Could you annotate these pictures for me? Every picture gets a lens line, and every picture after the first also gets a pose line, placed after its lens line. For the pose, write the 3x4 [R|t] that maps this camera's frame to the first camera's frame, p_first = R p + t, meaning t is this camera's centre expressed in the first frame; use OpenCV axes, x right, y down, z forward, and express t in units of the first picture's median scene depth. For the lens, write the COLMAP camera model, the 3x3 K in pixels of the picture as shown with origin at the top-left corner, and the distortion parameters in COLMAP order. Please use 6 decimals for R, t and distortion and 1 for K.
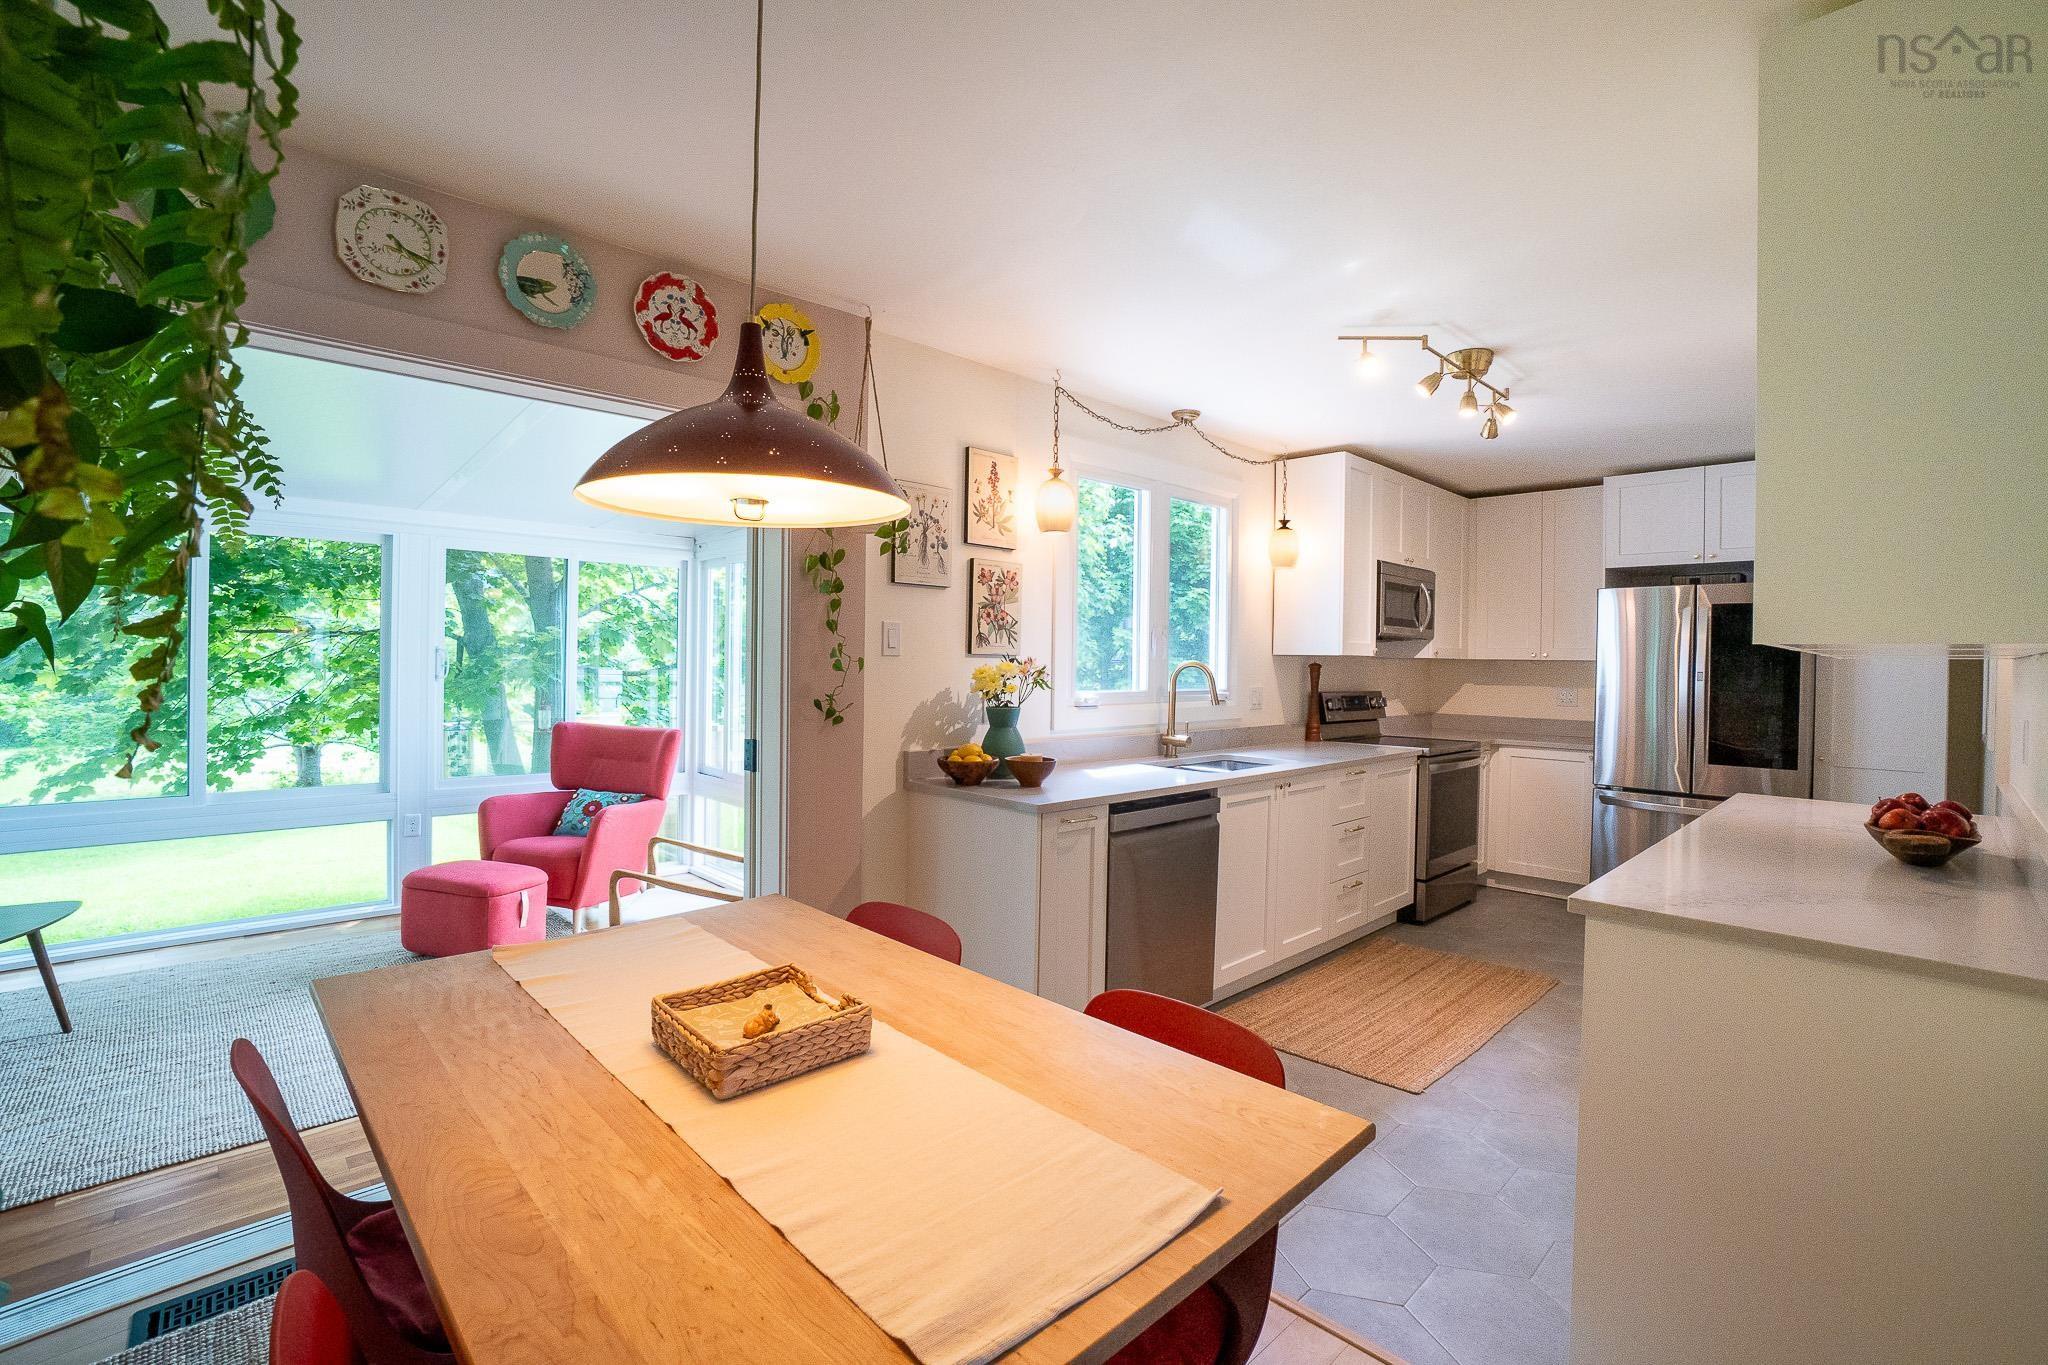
lens RADIAL K [[902.4, 0, 1023.9], [0, 902.4, 674.3], [0, 0, 1]] dist [-0.037313, 0.000306]
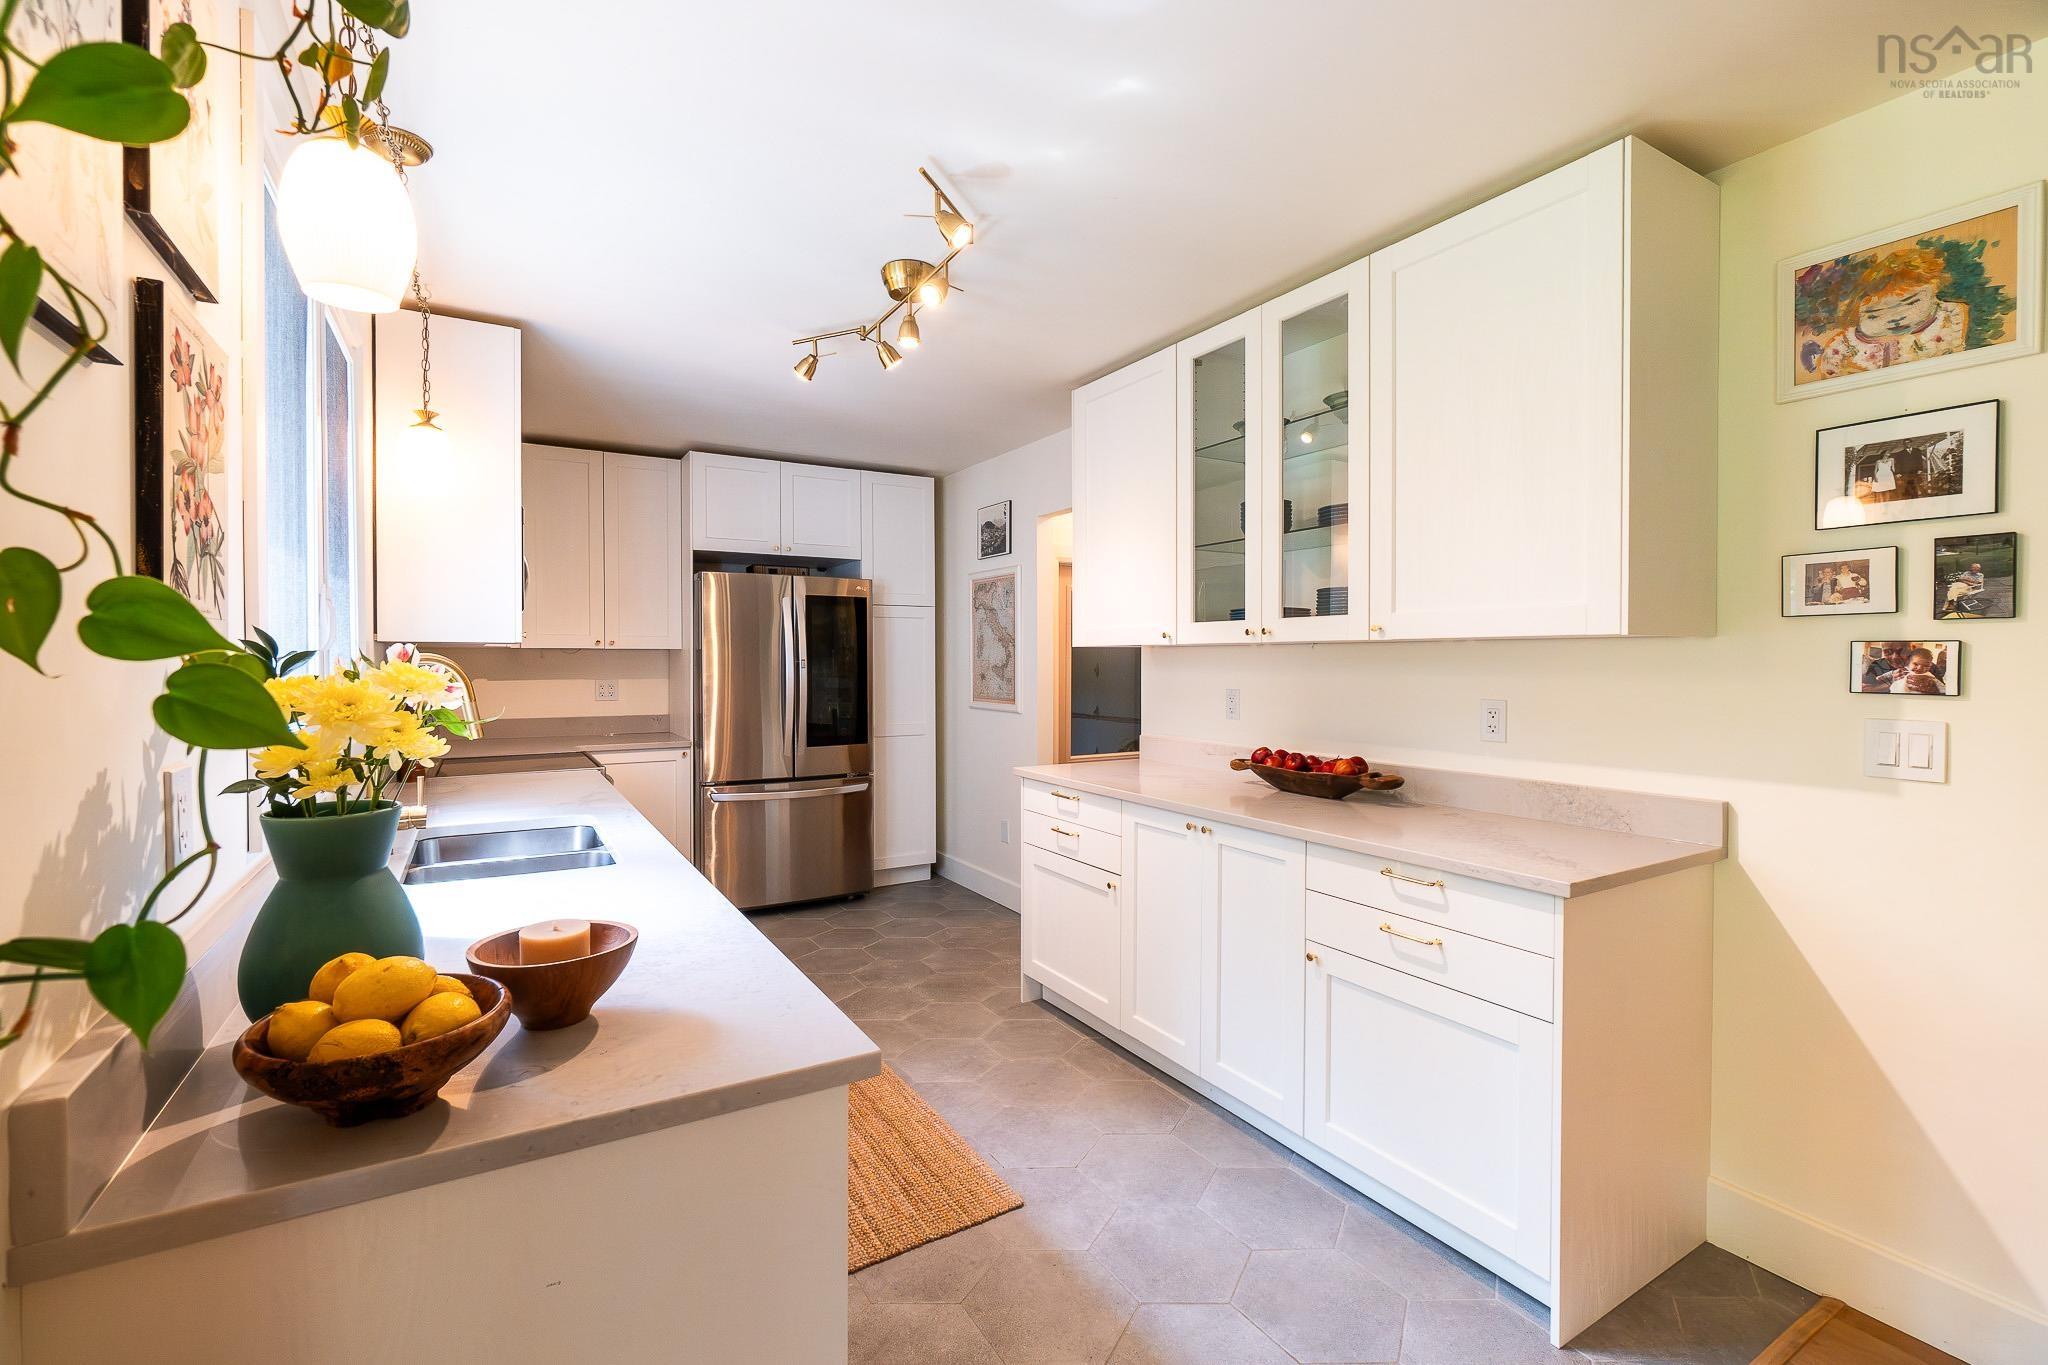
lens RADIAL K [[885.7, 0, 1012.1], [0, 885.7, 670.6], [0, 0, 1]] dist [0.000207, 0.000132]
pose [[0.235955, -0.028593, 0.971343, -0.187020], [0.020551, 0.999490, 0.024429, -0.009879], [-0.971547, 0.014198, 0.236423, 0.504055]]
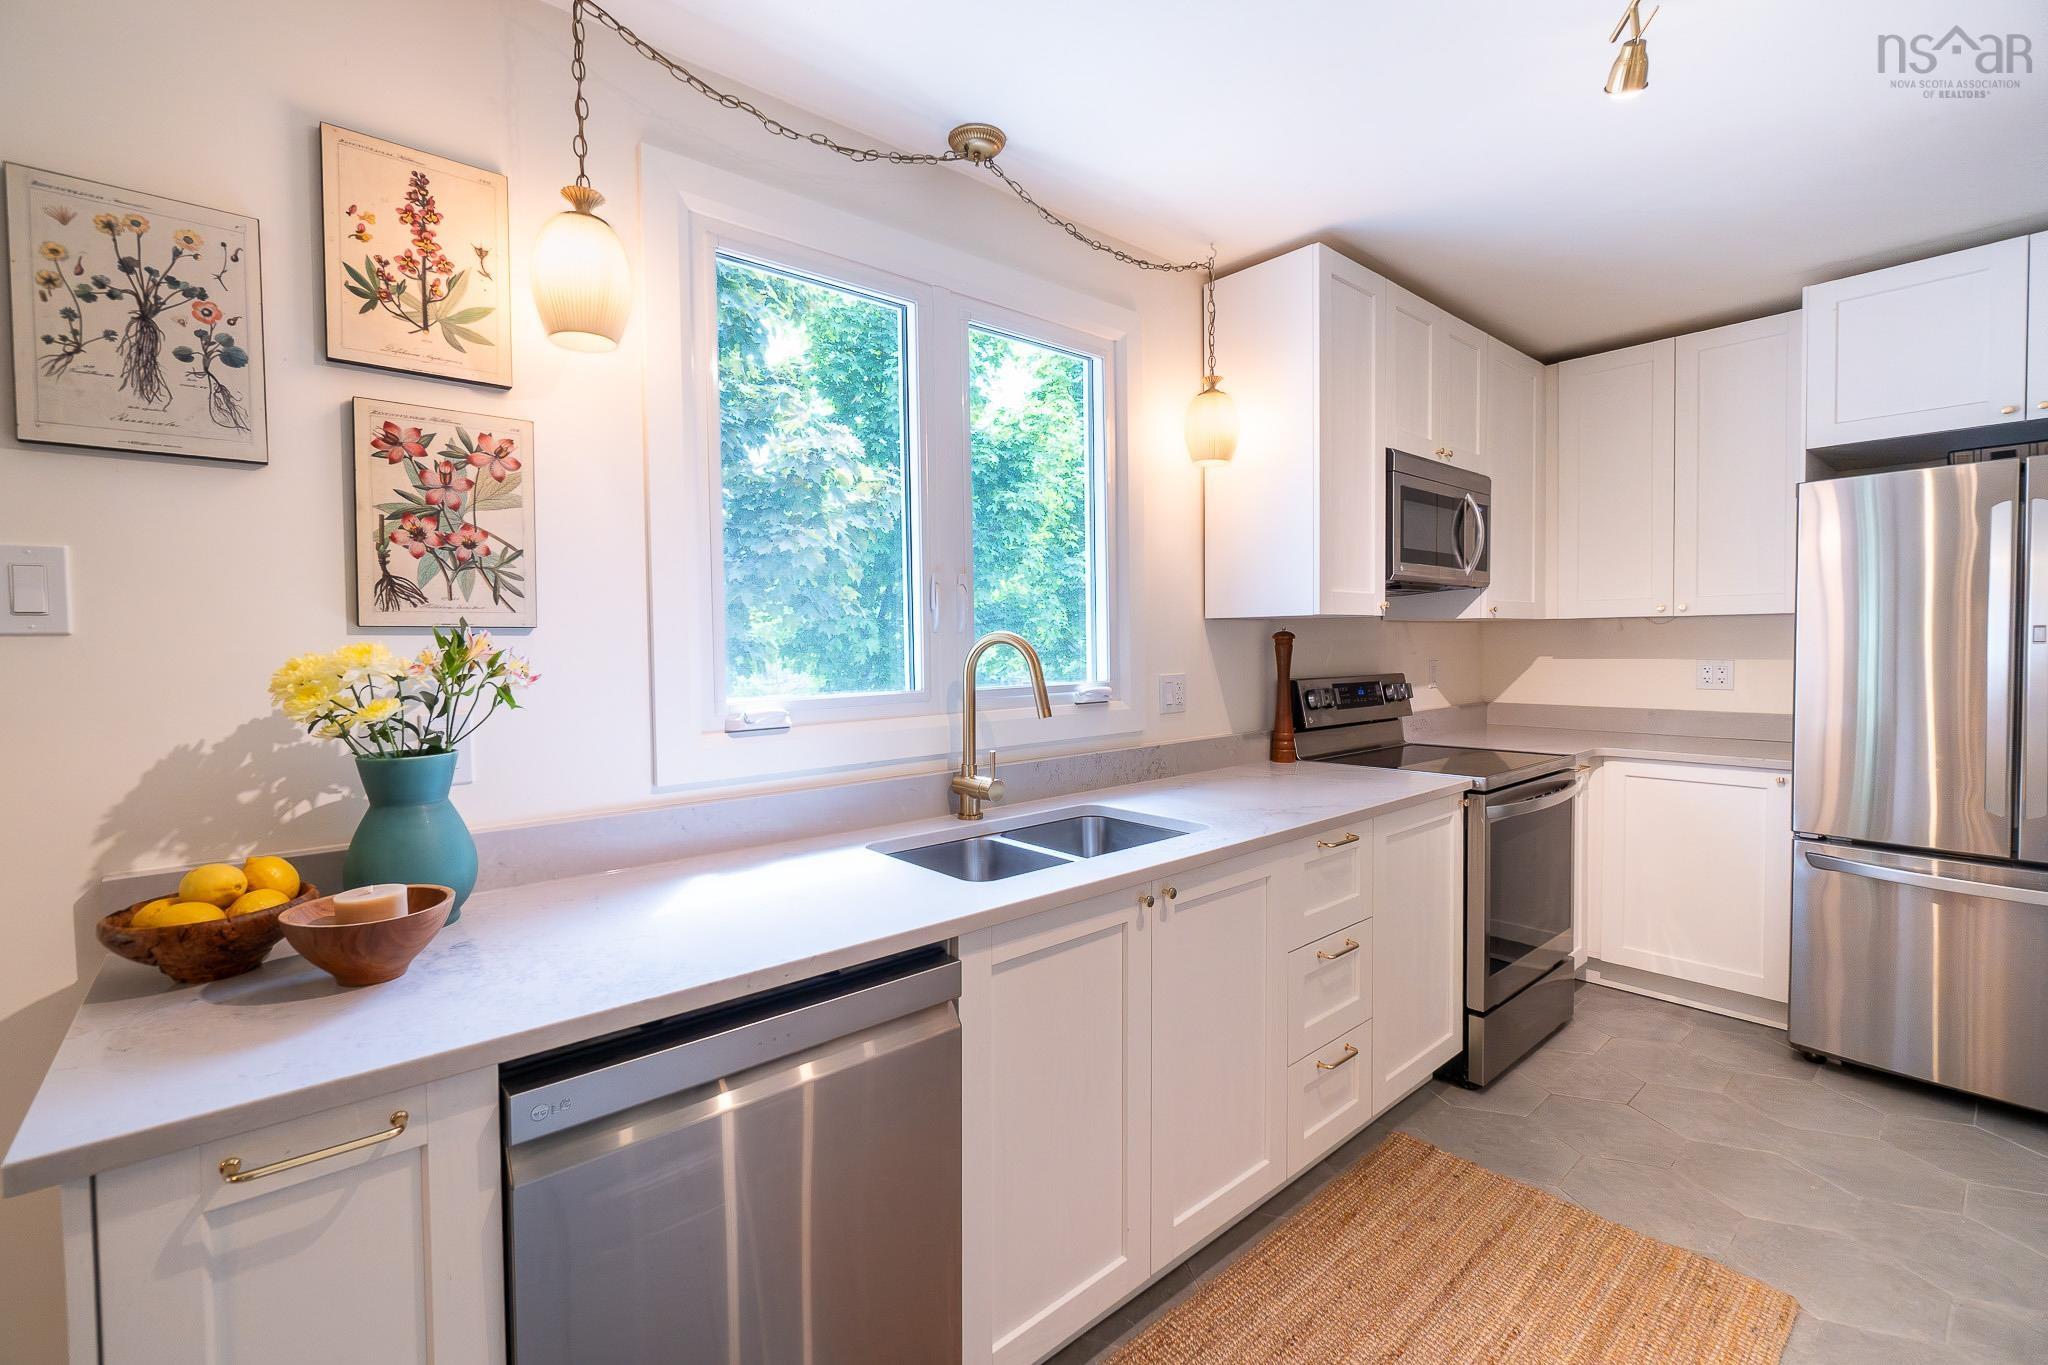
lens RADIAL K [[885.7, 0, 1012.1], [0, 885.7, 670.6], [0, 0, 1]] dist [0.000207, 0.000132]
pose [[0.997871, -0.024376, -0.060490, 0.197316], [0.025427, 0.999538, 0.016655, -0.000723], [0.060056, -0.018157, 0.998030, 0.442023]]
